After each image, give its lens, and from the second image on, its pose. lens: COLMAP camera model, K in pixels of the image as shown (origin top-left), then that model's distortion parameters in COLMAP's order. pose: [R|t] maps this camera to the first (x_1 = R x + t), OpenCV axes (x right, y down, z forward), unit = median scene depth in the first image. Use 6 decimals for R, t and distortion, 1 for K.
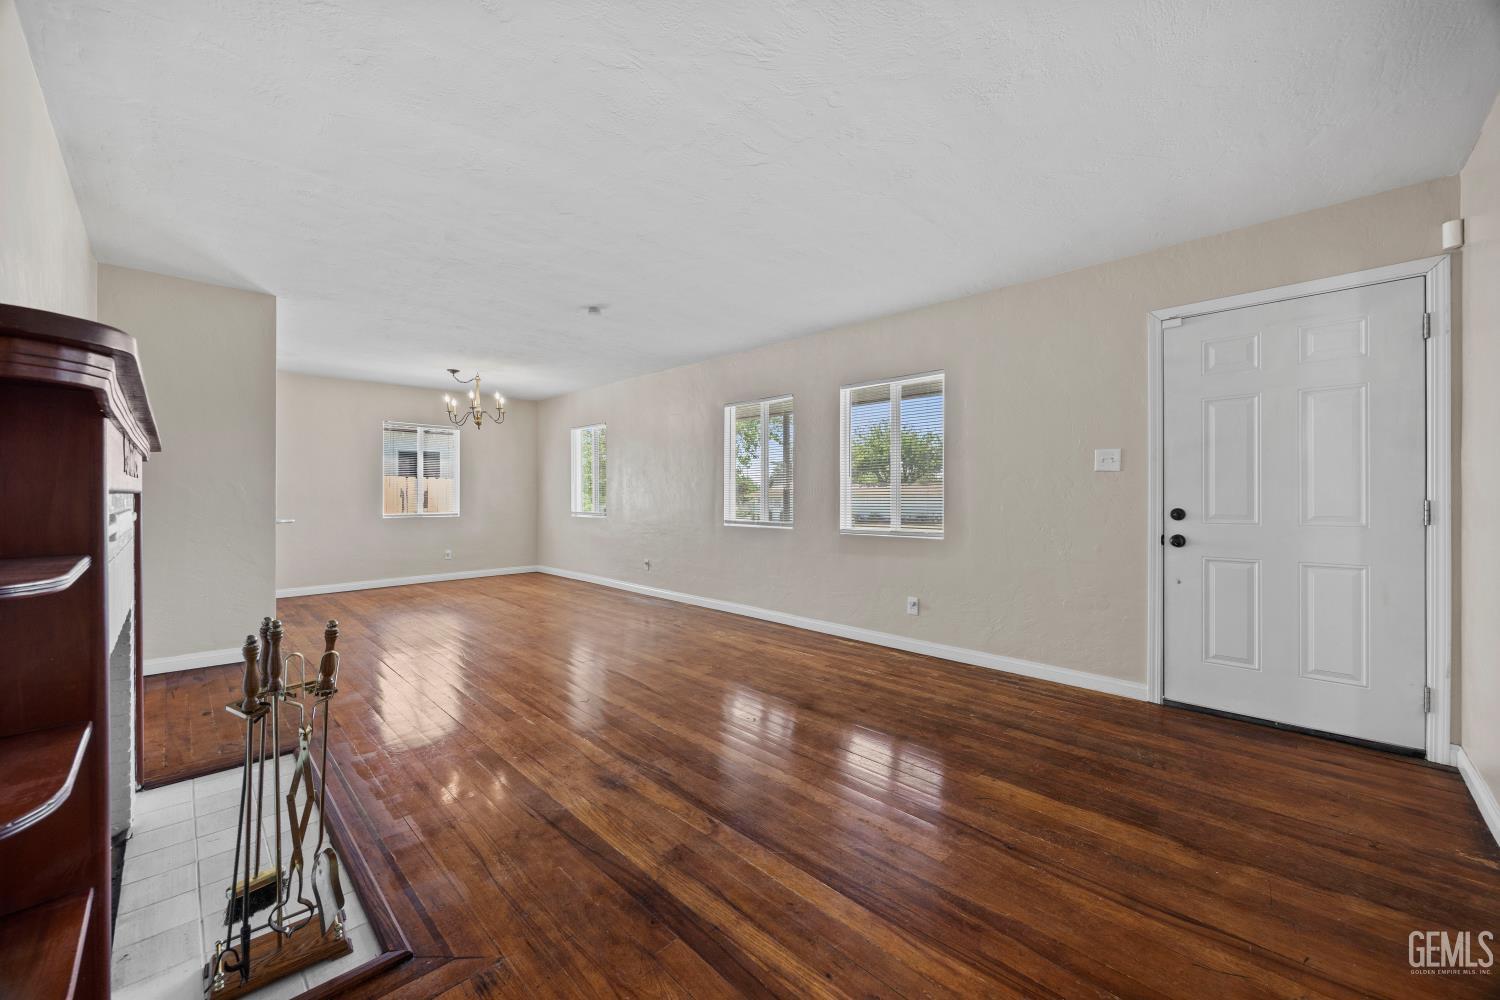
lens RADIAL K [[570.2, 0, 750.0], [0, 570.2, 500.0], [0, 0, 1]] dist [-0.005960, 0.000801]
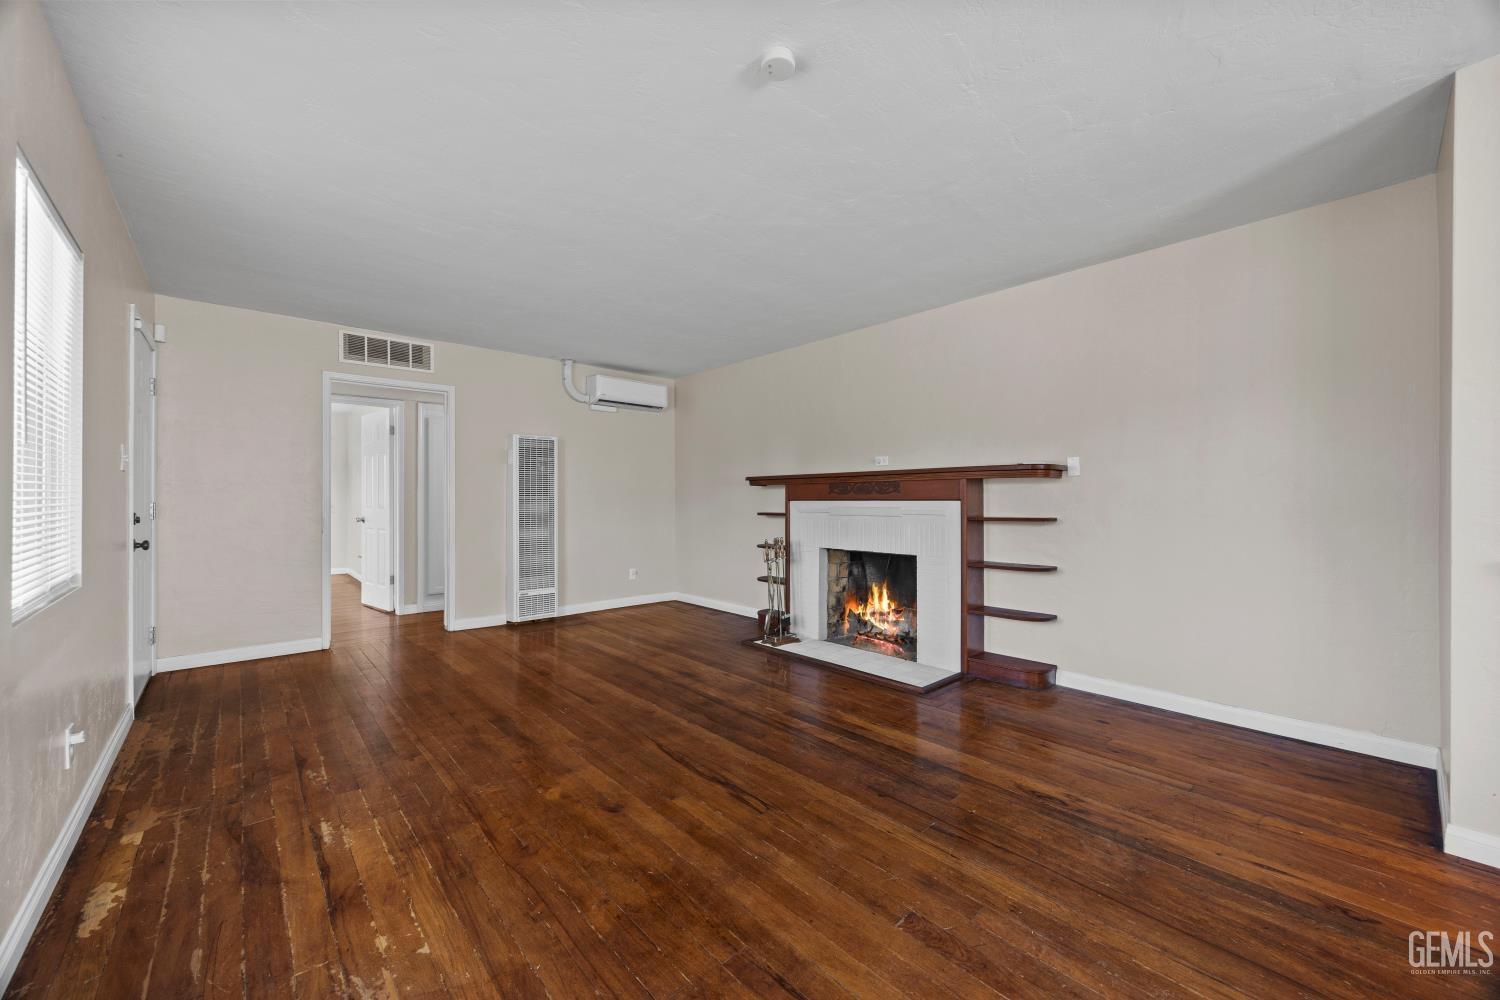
lens RADIAL K [[570.2, 0, 750.0], [0, 570.2, 500.0], [0, 0, 1]] dist [-0.005960, 0.000801]
pose [[-0.998352, -0.002389, 0.057343, -0.332209], [-0.002009, 0.999976, 0.006686, -0.014200], [-0.057358, 0.006560, -0.998332, 1.704772]]
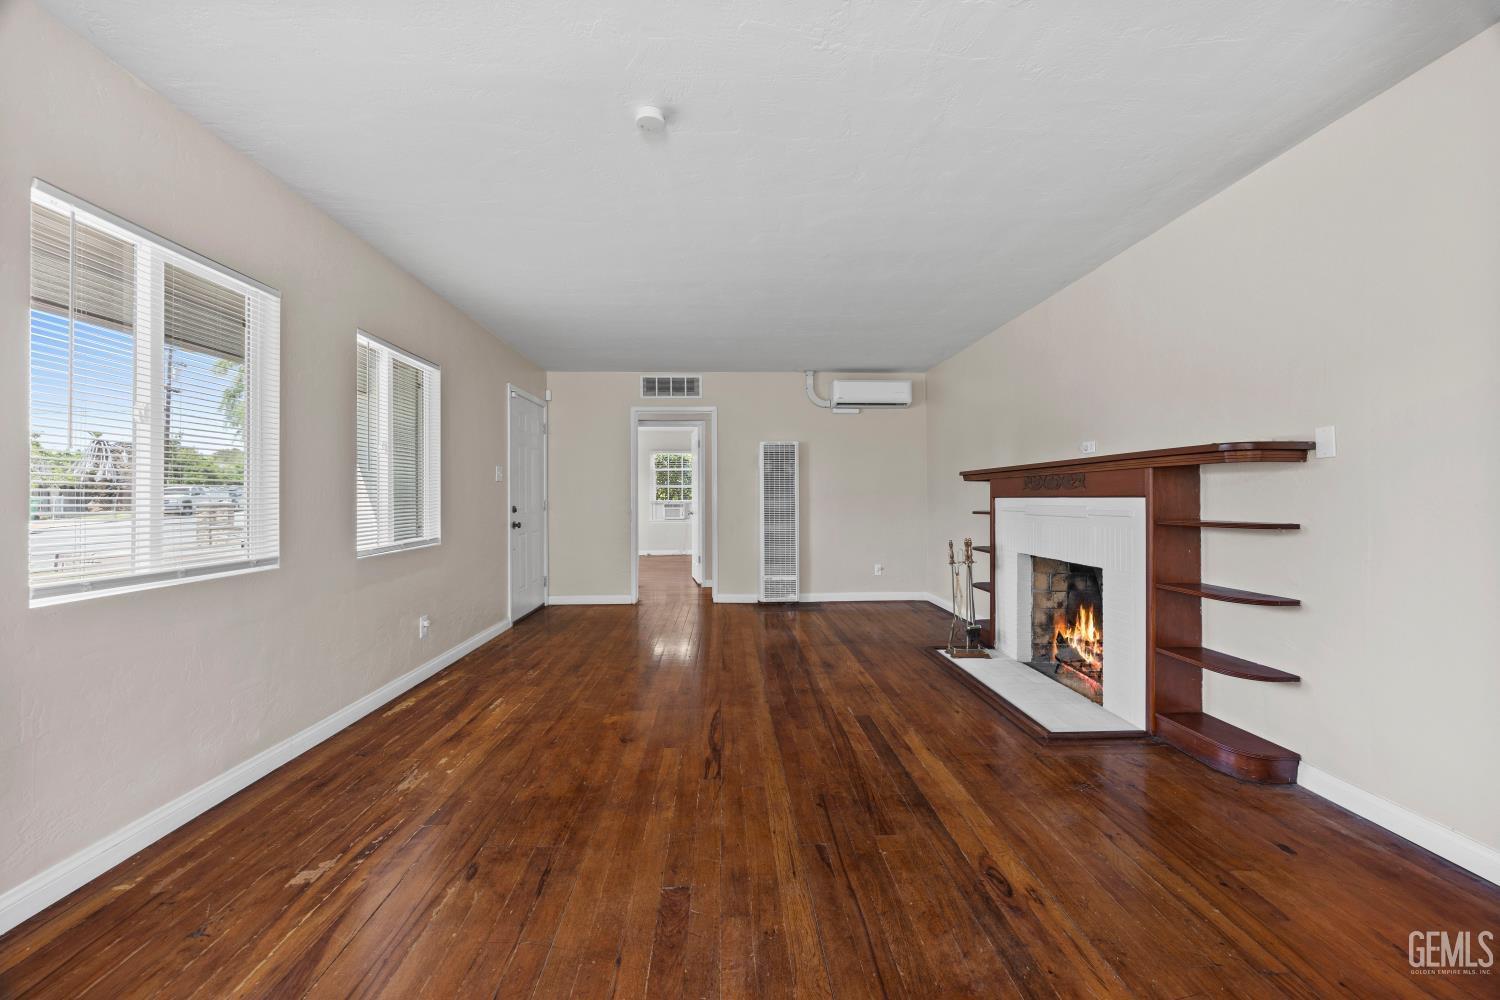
lens RADIAL K [[570.2, 0, 750.0], [0, 570.2, 500.0], [0, 0, 1]] dist [-0.005960, 0.000801]
pose [[-0.733450, -0.002877, 0.679737, -0.797985], [0.005531, 0.999933, 0.010200, -0.013960], [-0.679721, 0.011241, -0.733385, 1.560282]]
